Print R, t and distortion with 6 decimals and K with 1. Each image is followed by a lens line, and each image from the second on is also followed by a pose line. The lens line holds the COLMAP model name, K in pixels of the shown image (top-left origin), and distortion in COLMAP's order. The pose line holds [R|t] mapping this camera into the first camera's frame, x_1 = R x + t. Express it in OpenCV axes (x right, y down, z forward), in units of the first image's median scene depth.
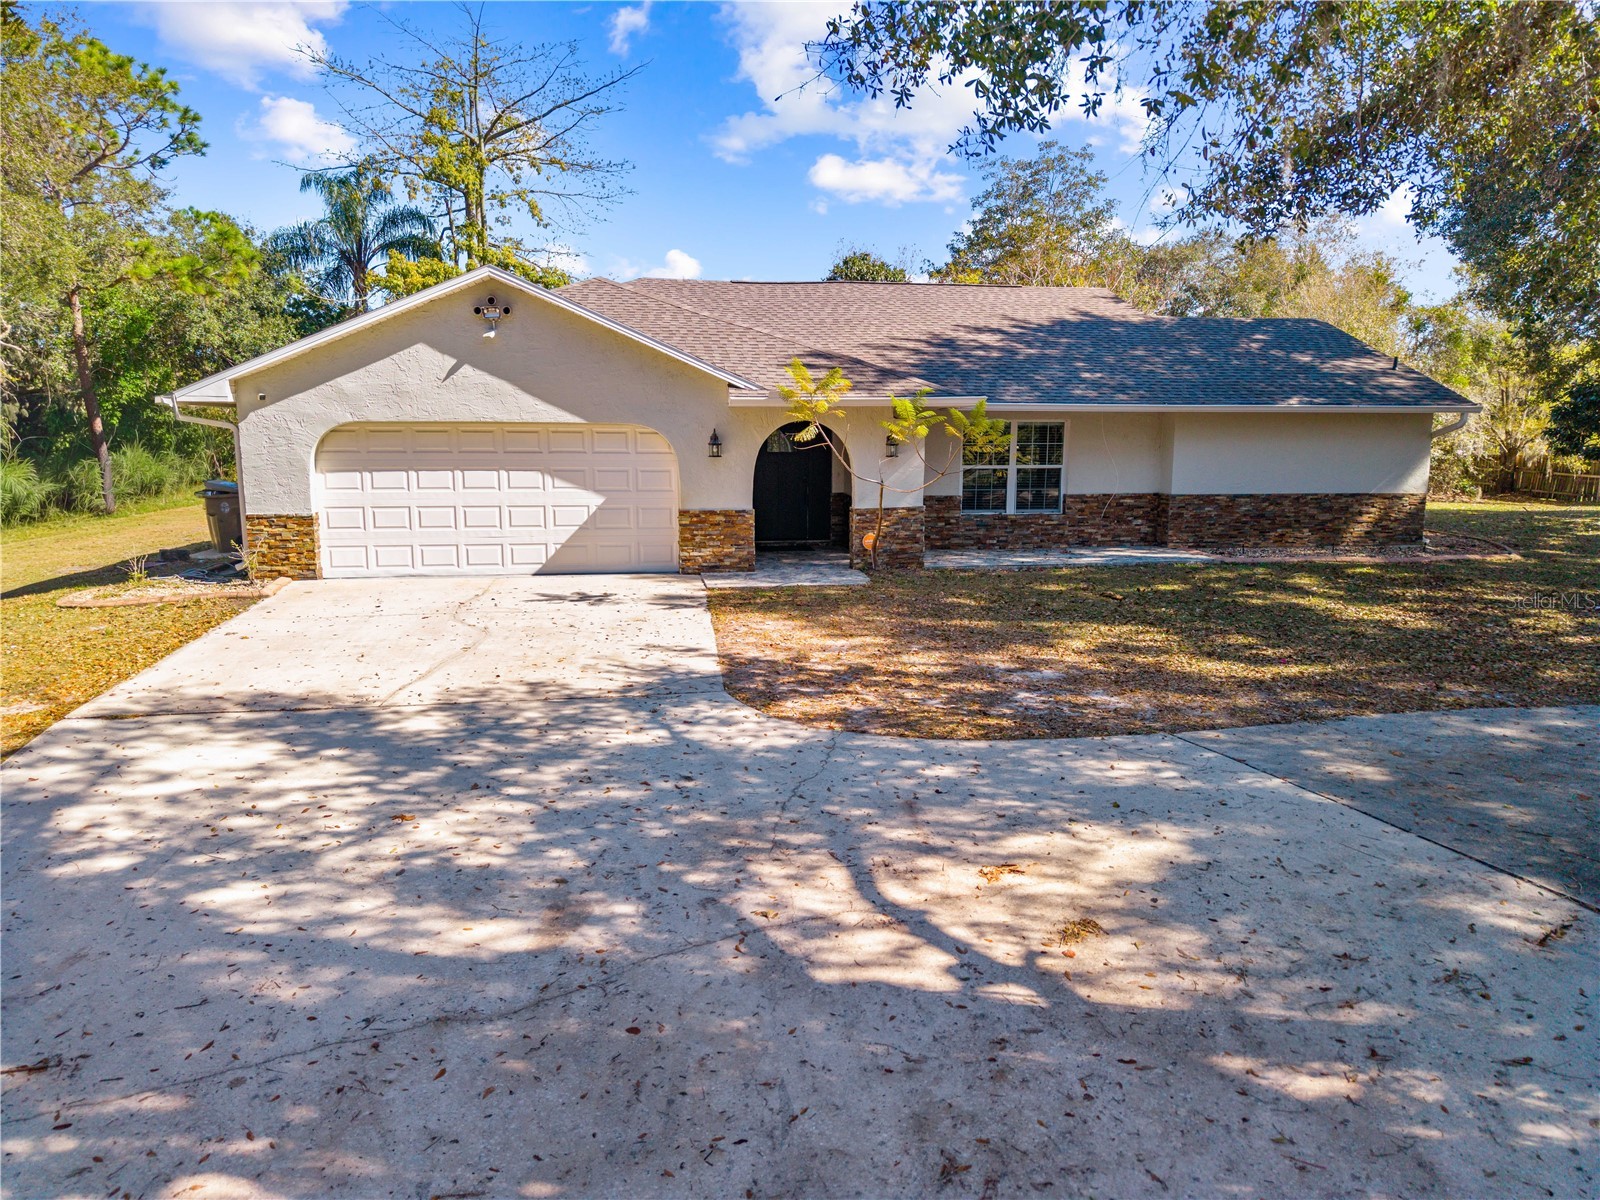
lens RADIAL K [[1088.0, 0, 800.0], [0, 1088.0, 600.0], [0, 0, 1]] dist [0.001501, 0.000456]
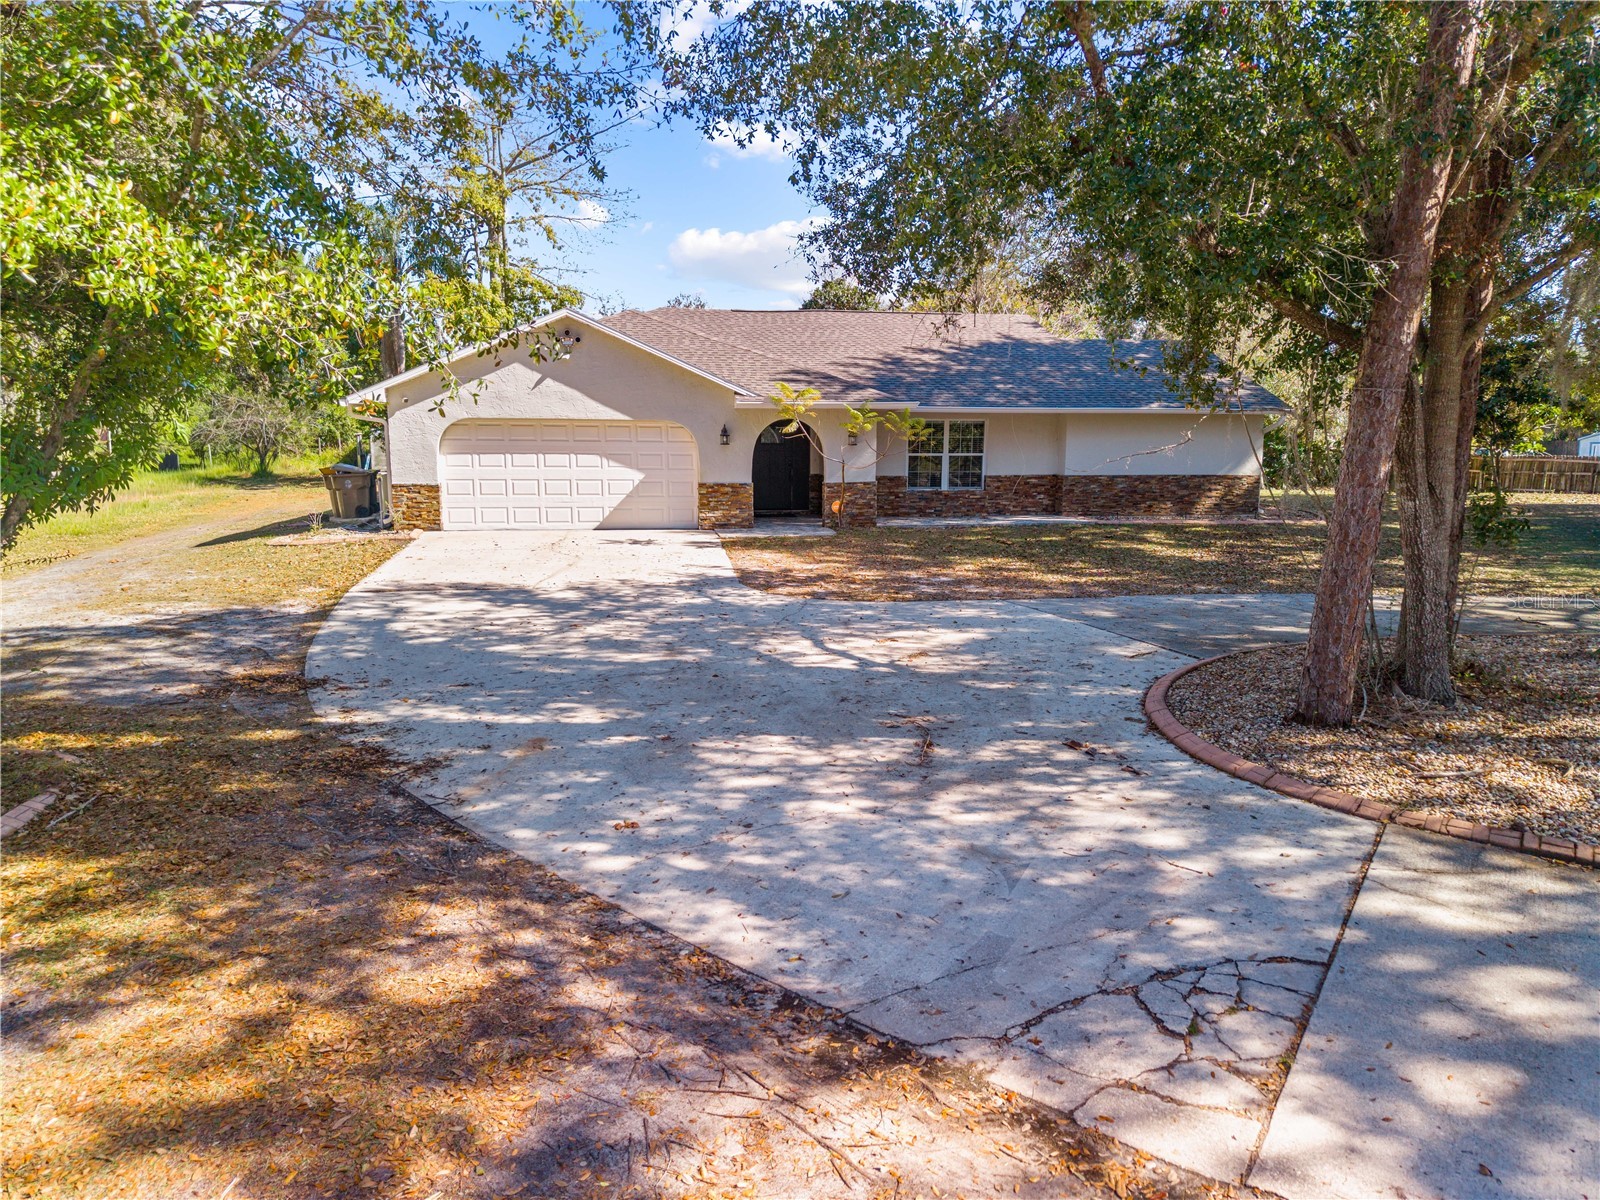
lens RADIAL K [[1124.6, 0, 800.0], [0, 1124.6, 600.0], [0, 0, 1]] dist [0.030068, -0.002658]
pose [[0.999907, 0.000283, 0.013630, -0.001713], [-0.000173, 0.999967, -0.008125, 0.077791], [-0.013632, 0.008122, 0.999874, -0.434711]]
